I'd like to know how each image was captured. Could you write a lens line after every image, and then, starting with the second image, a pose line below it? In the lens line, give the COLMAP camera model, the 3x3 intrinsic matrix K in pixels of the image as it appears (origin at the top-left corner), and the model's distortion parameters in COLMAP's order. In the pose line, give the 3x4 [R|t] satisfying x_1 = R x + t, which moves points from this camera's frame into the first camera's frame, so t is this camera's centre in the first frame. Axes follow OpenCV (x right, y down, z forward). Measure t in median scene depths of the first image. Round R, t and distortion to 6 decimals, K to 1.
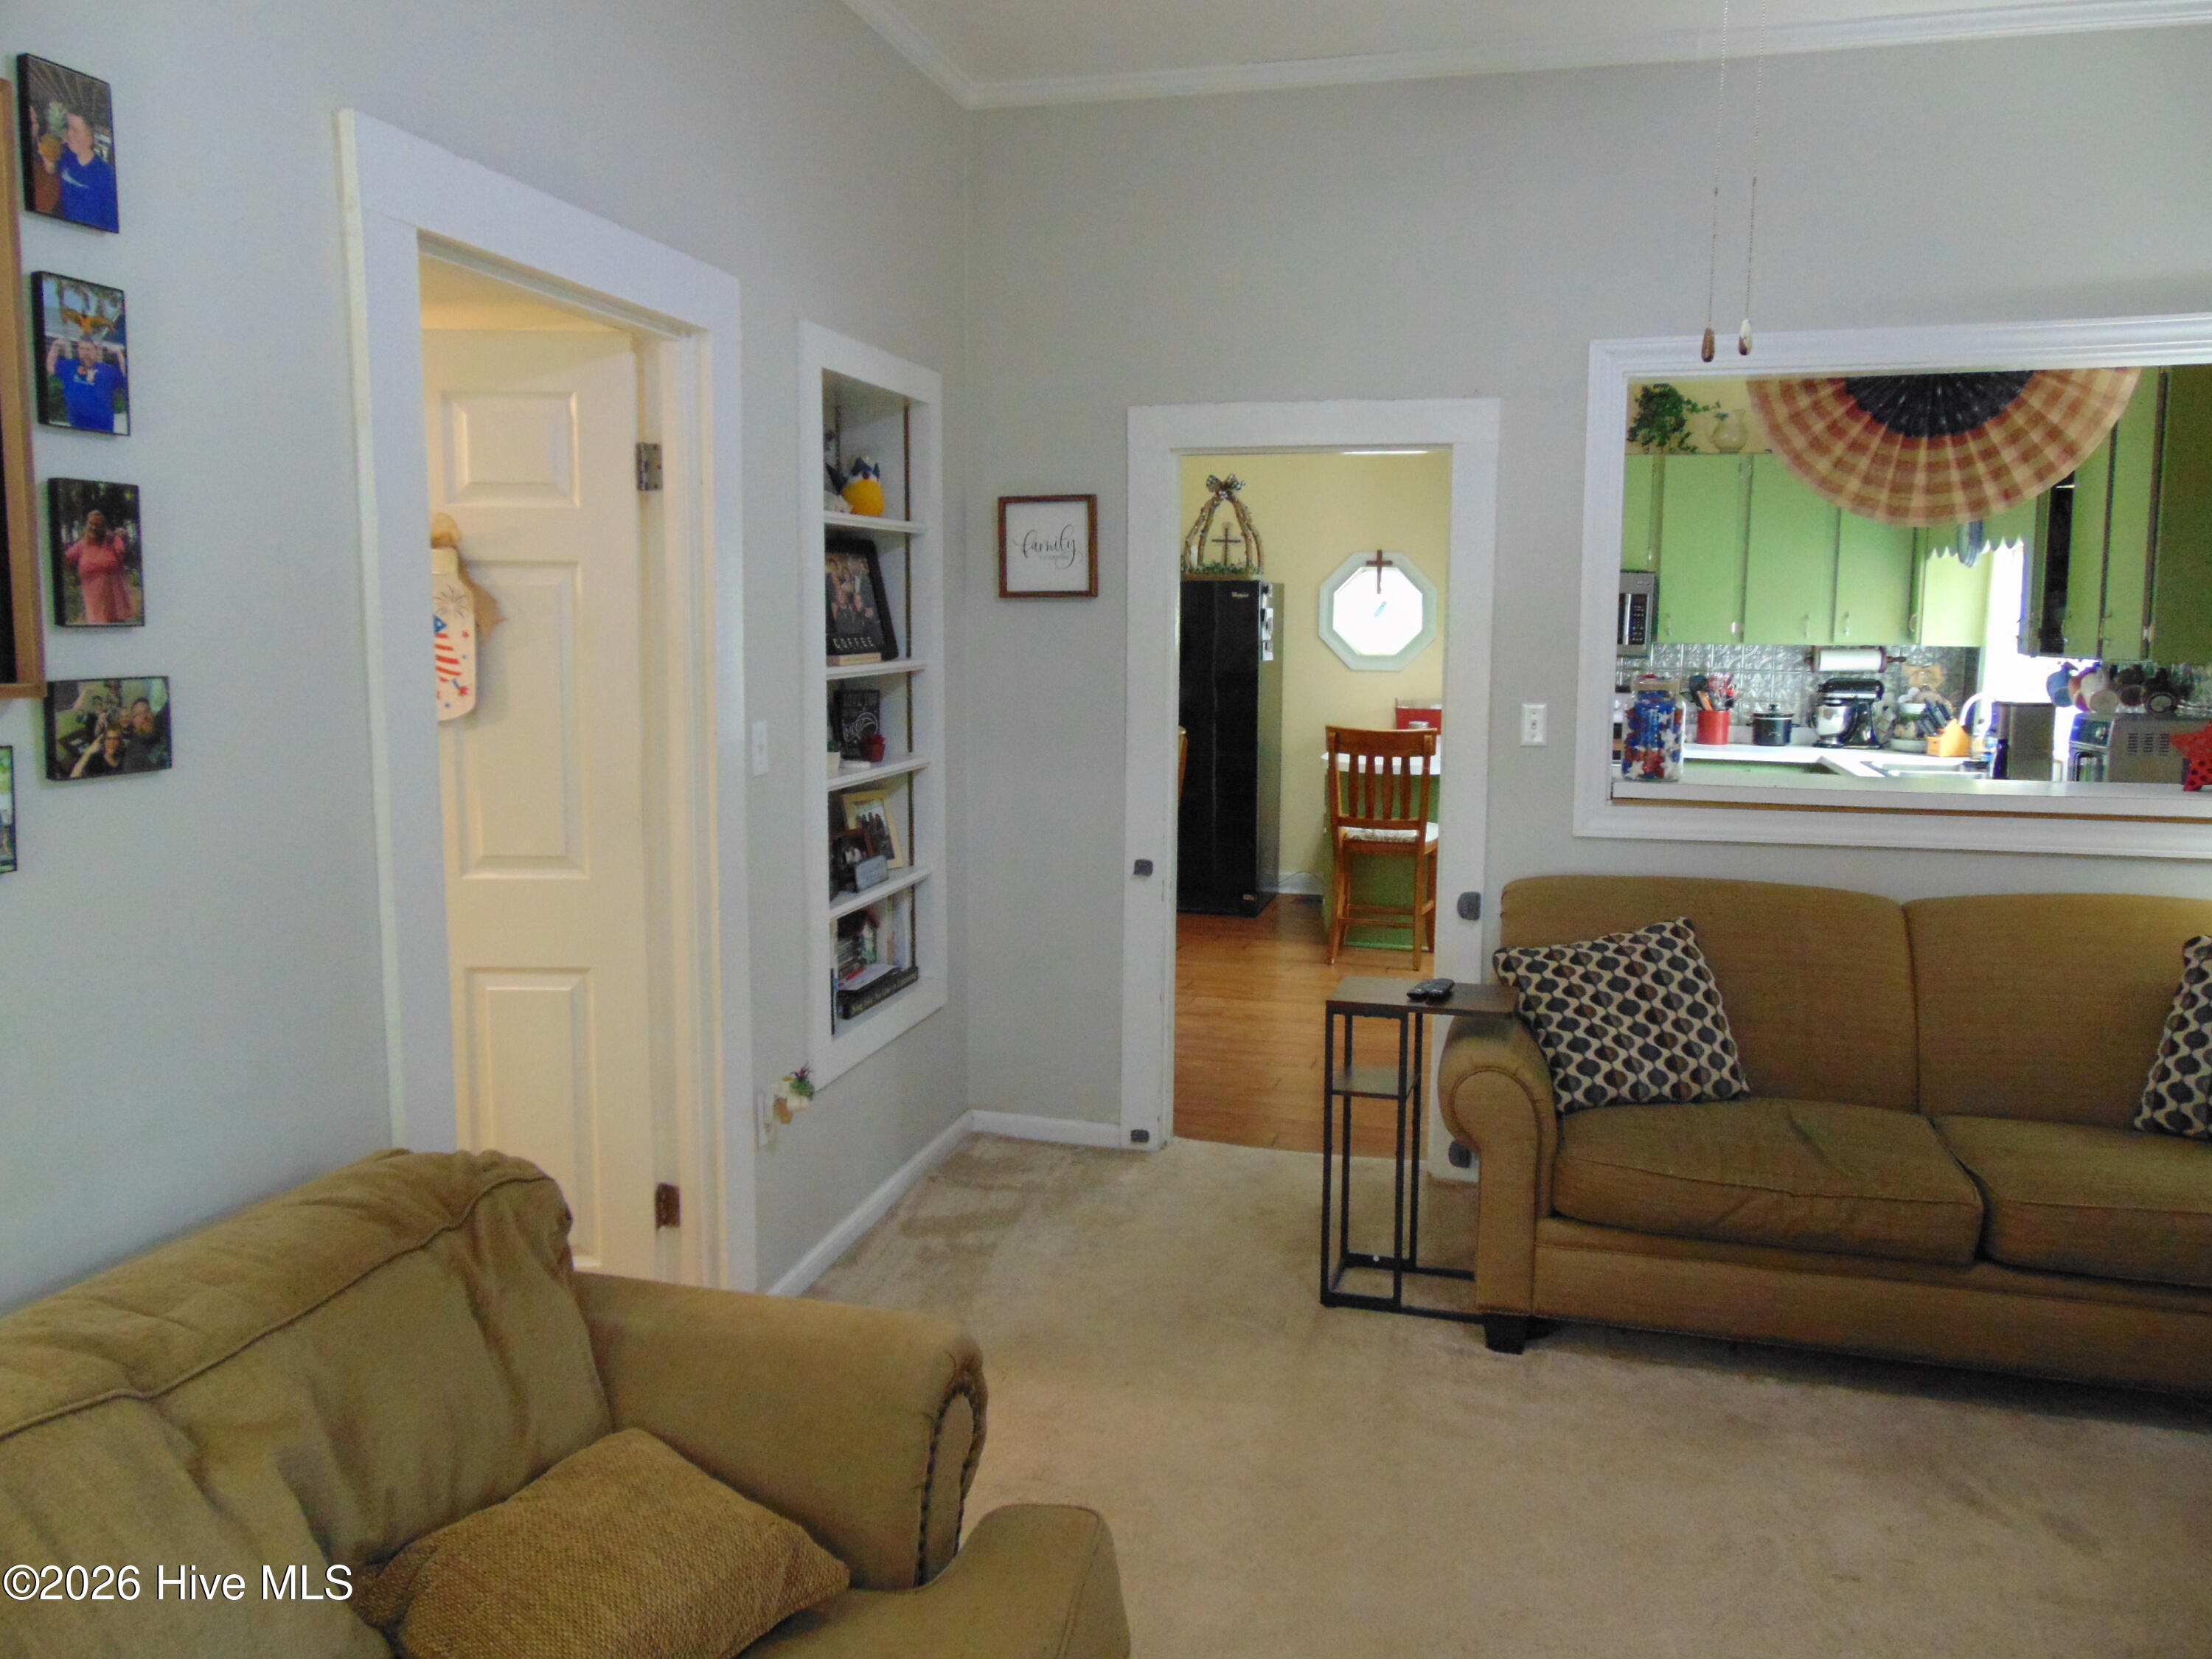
lens RADIAL K [[1655.8, 0, 1113.2], [0, 1655.8, 821.5], [0, 0, 1]] dist [-0.042504, 0.082959]
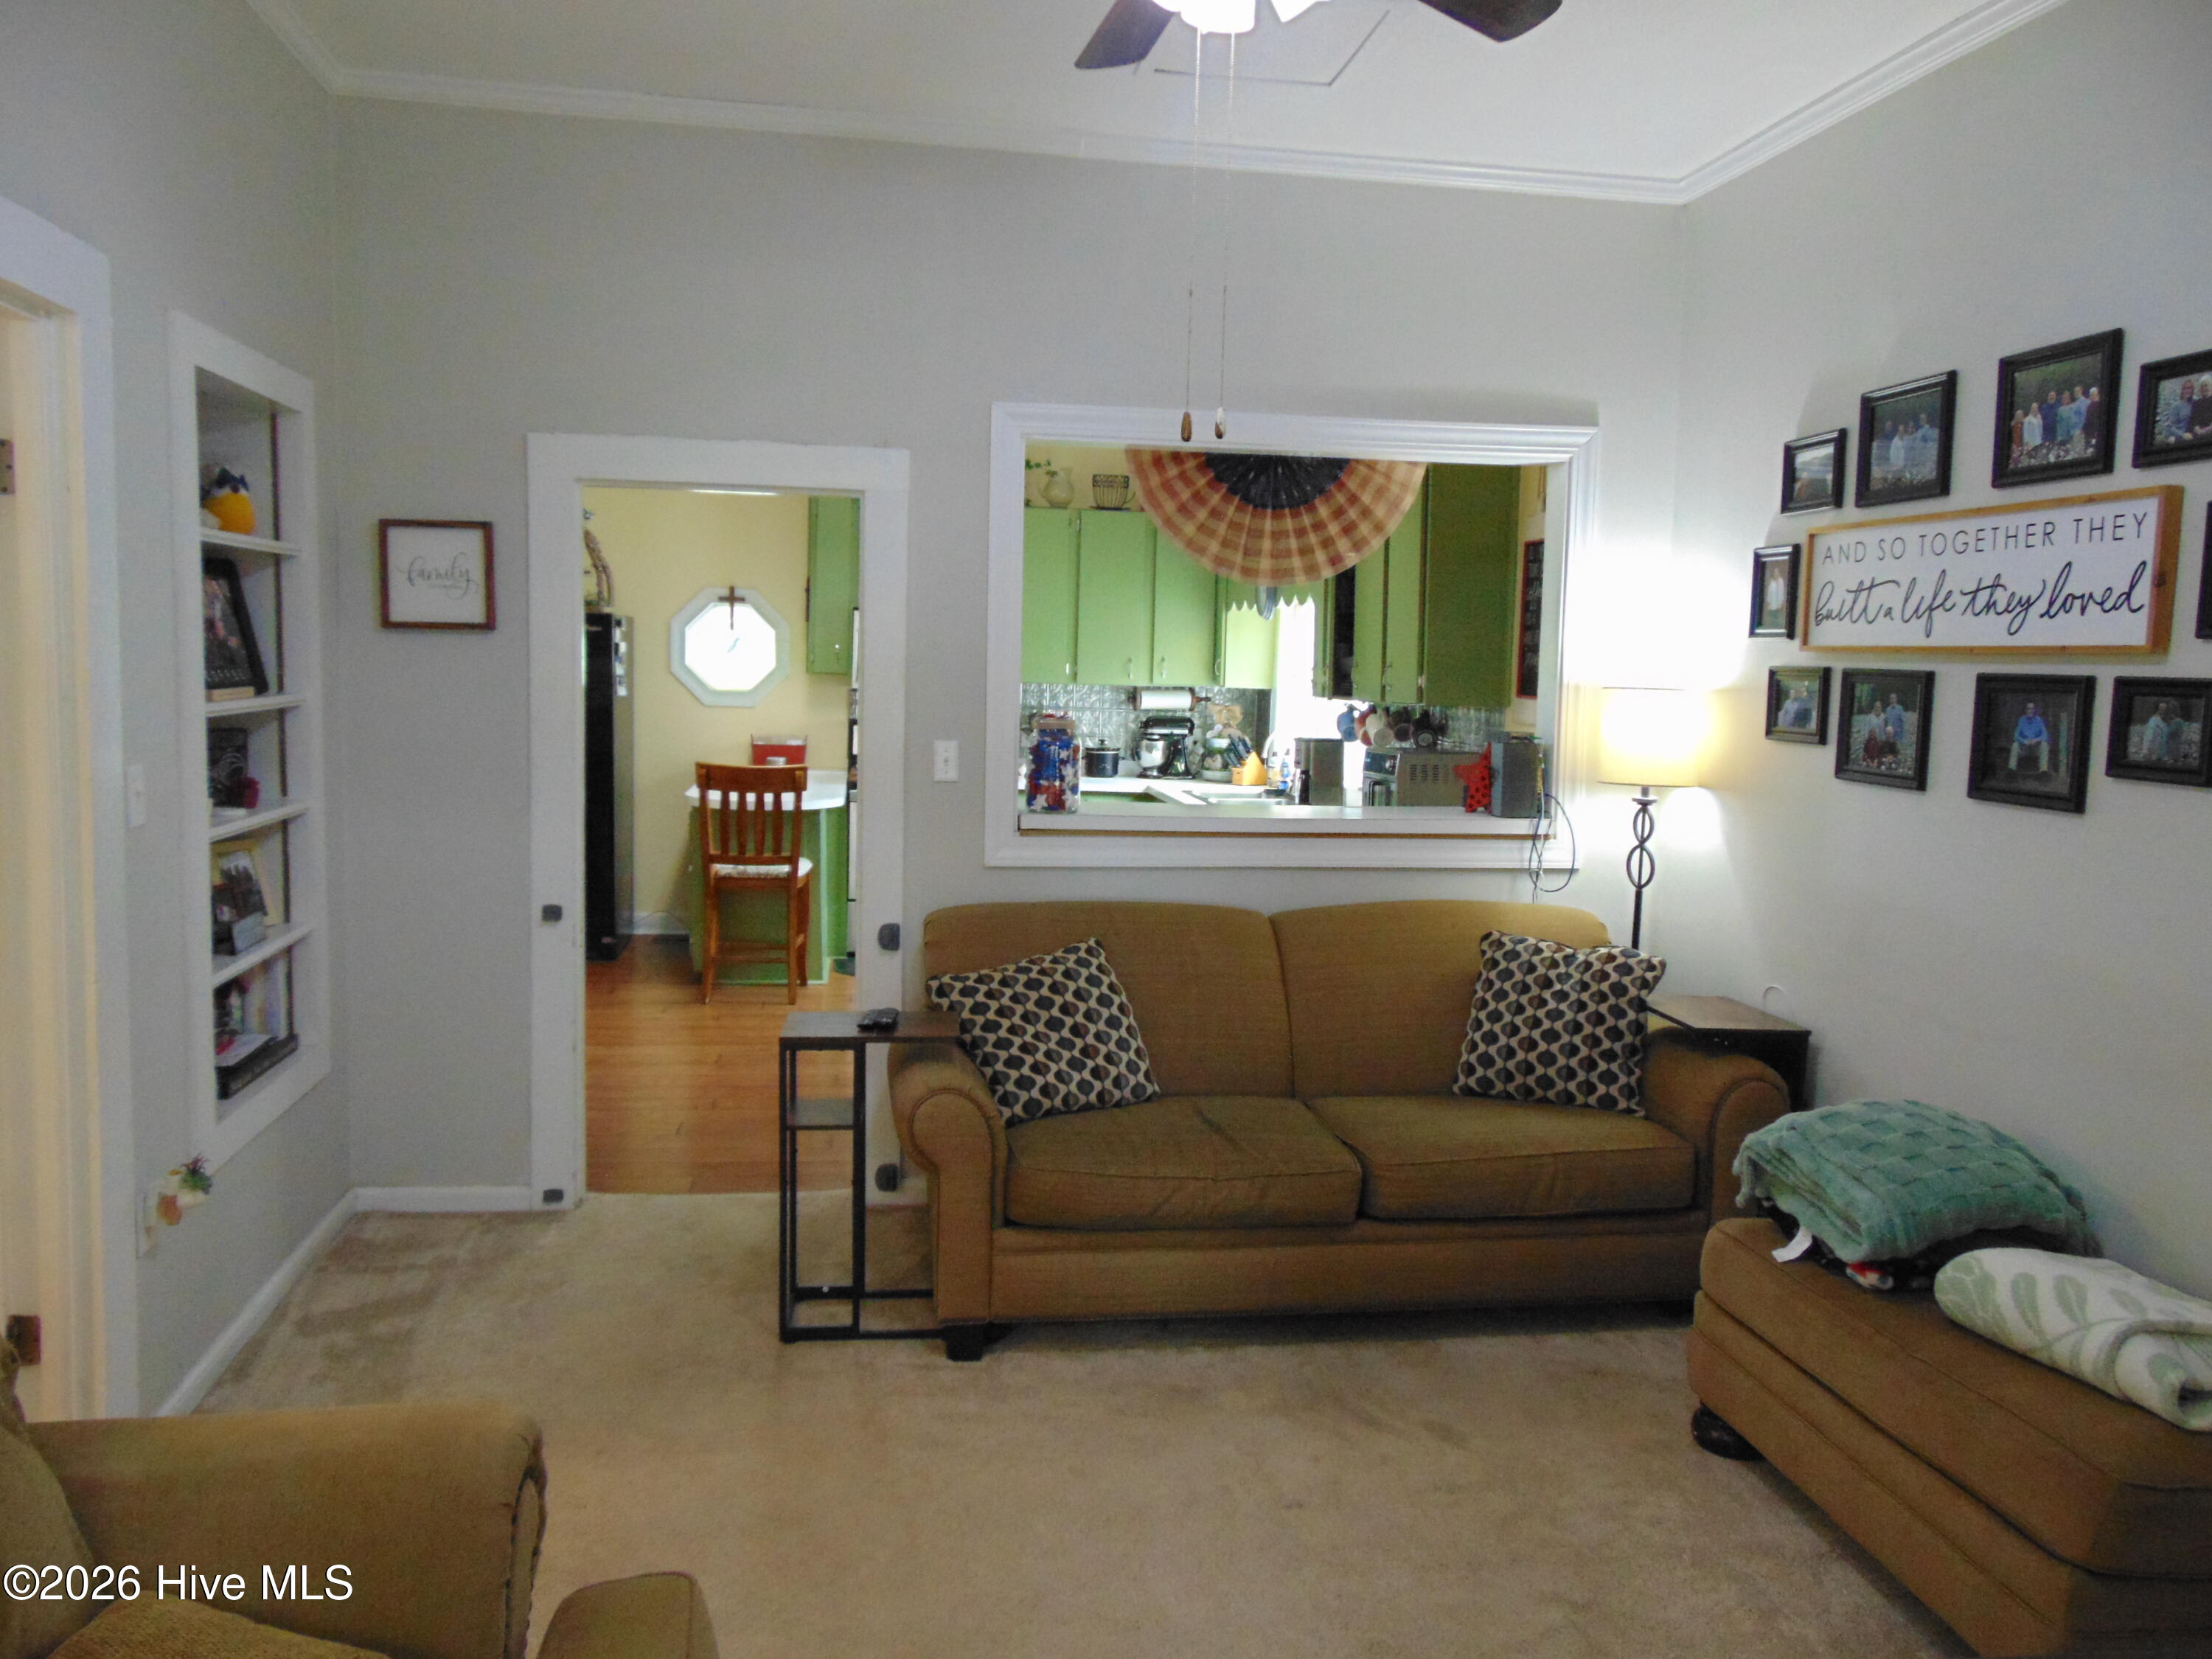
lens RADIAL K [[1655.8, 0, 1113.2], [0, 1655.8, 821.5], [0, 0, 1]] dist [-0.042504, 0.082959]
pose [[0.913334, -0.021466, 0.406646, -0.077051], [0.029692, 0.999462, -0.013929, -0.002587], [-0.406128, 0.024796, 0.913480, -0.003277]]
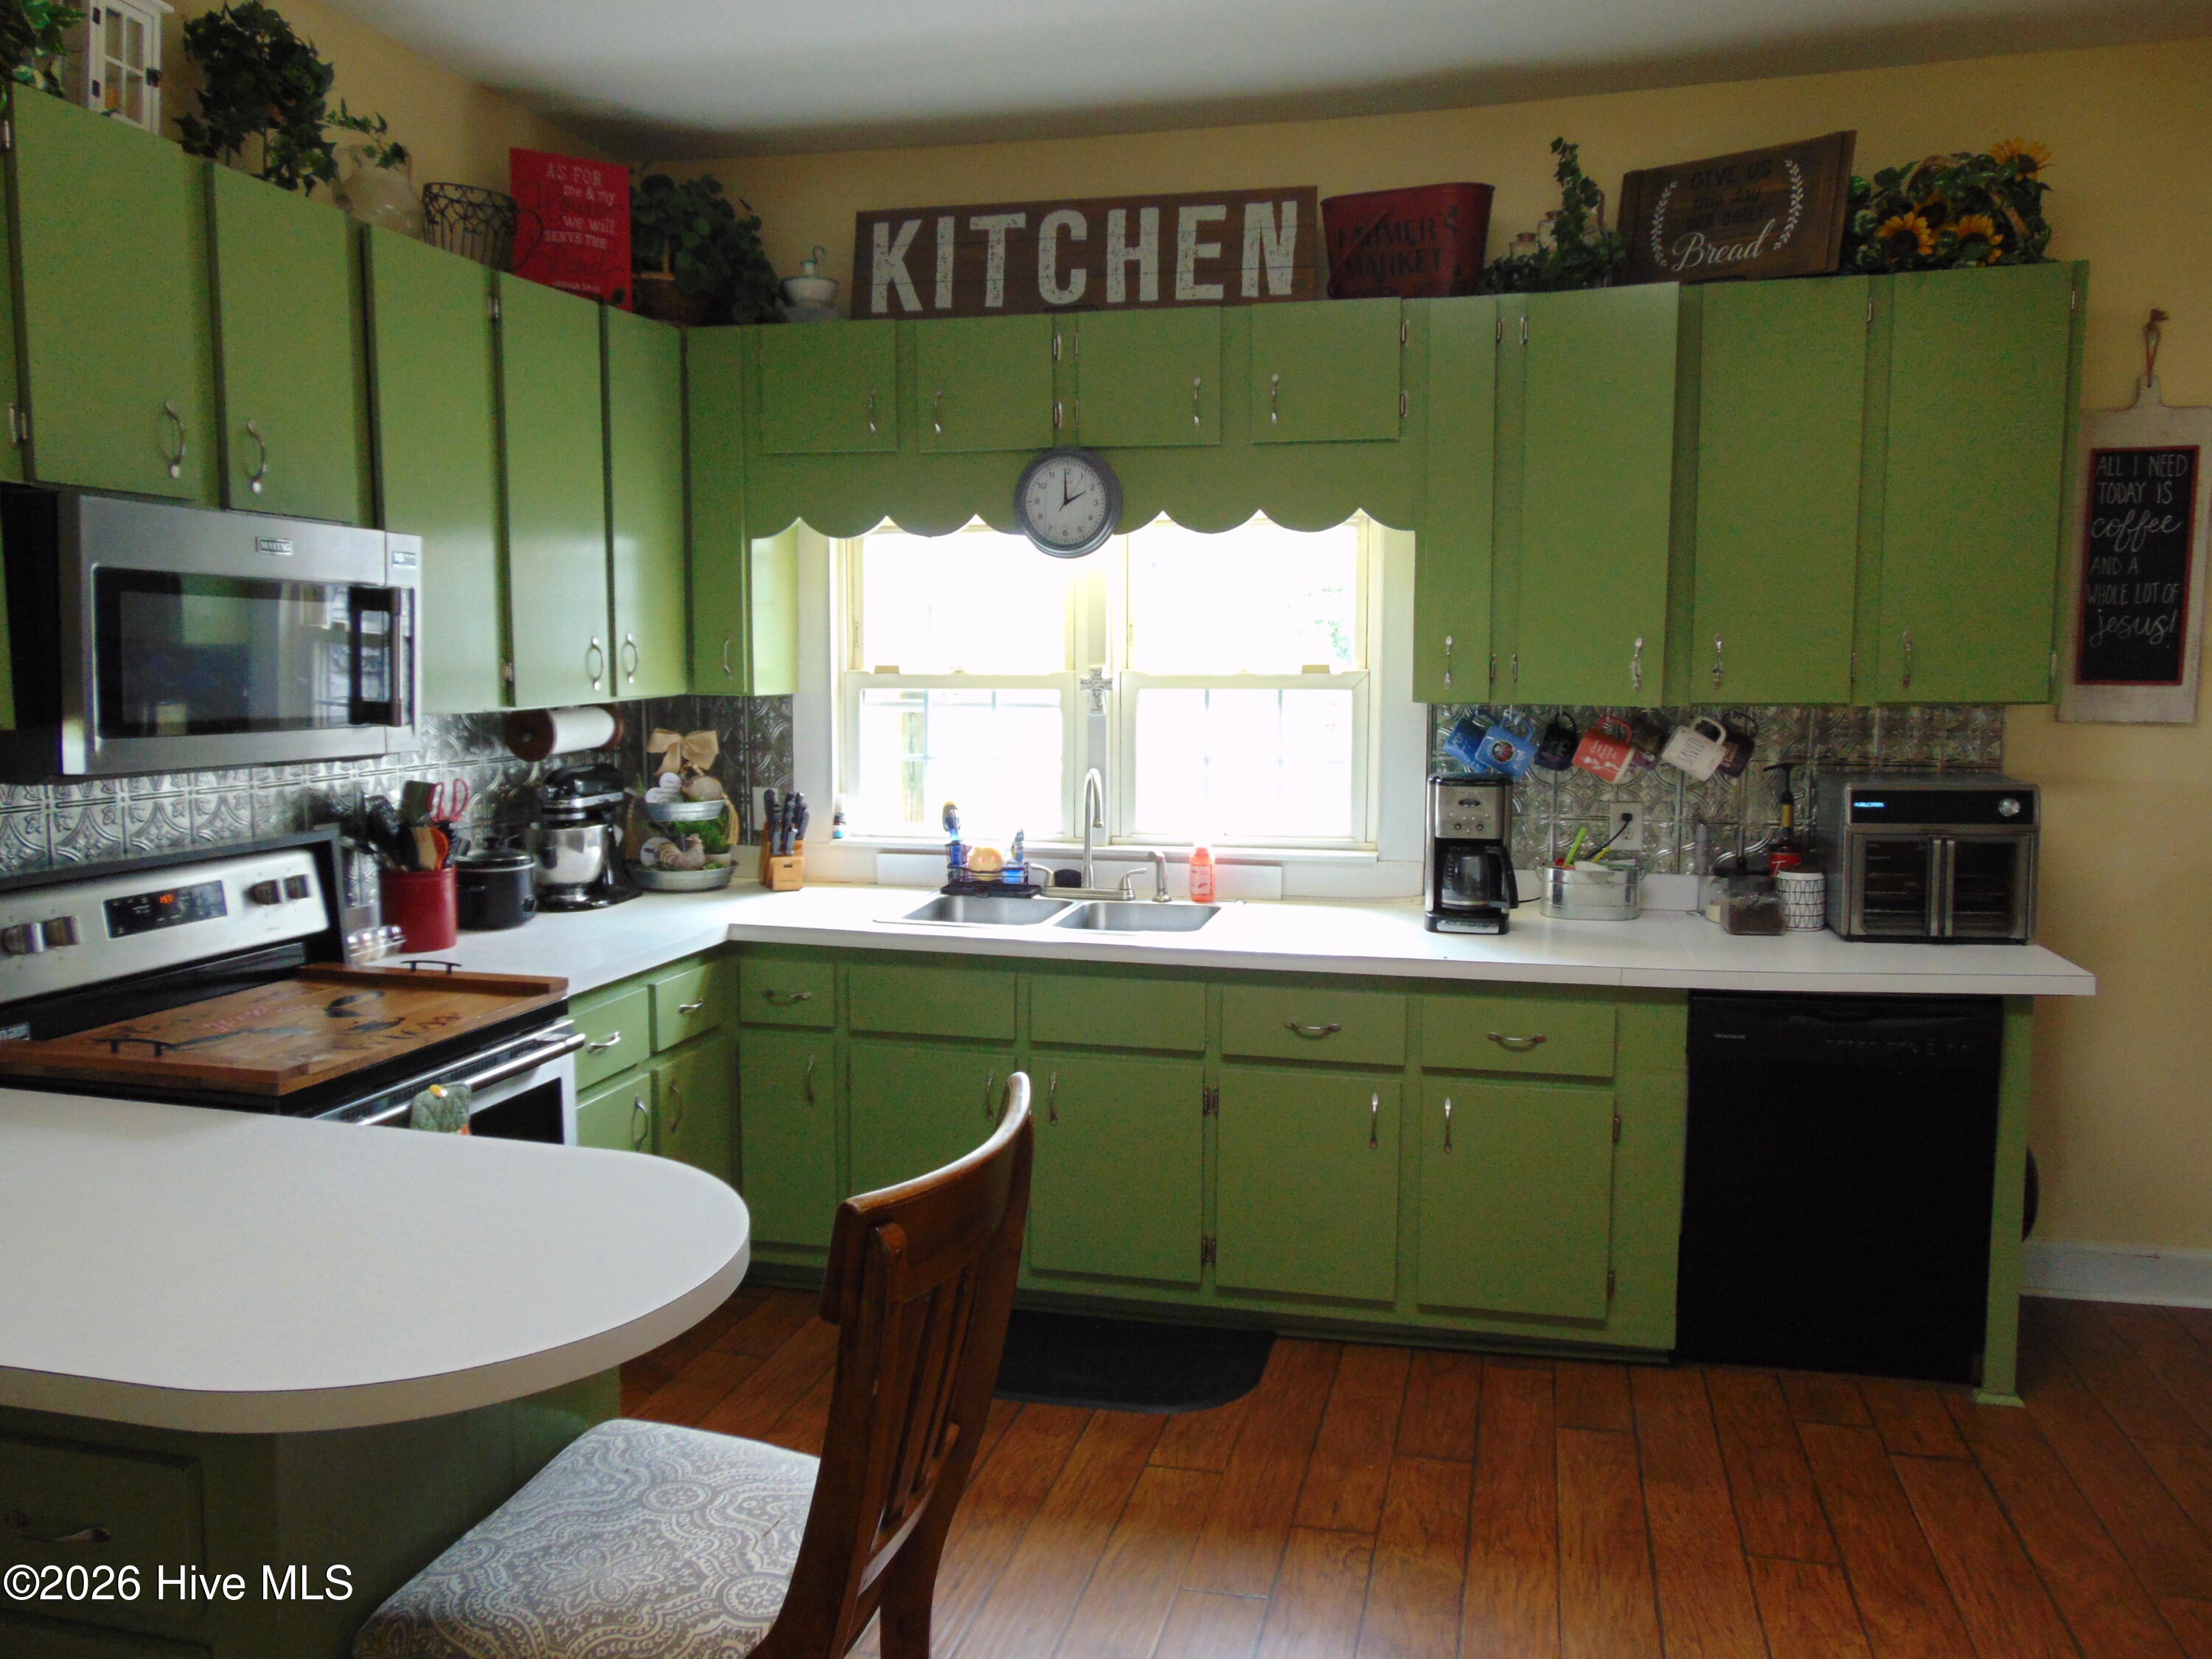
lens RADIAL K [[1655.8, 0, 1113.2], [0, 1655.8, 821.5], [0, 0, 1]] dist [-0.042504, 0.082959]
pose [[-0.022917, -0.114090, 0.993206, -0.112982], [0.125701, 0.985254, 0.116077, -0.208487], [-0.991804, 0.127507, -0.008238, 1.625255]]
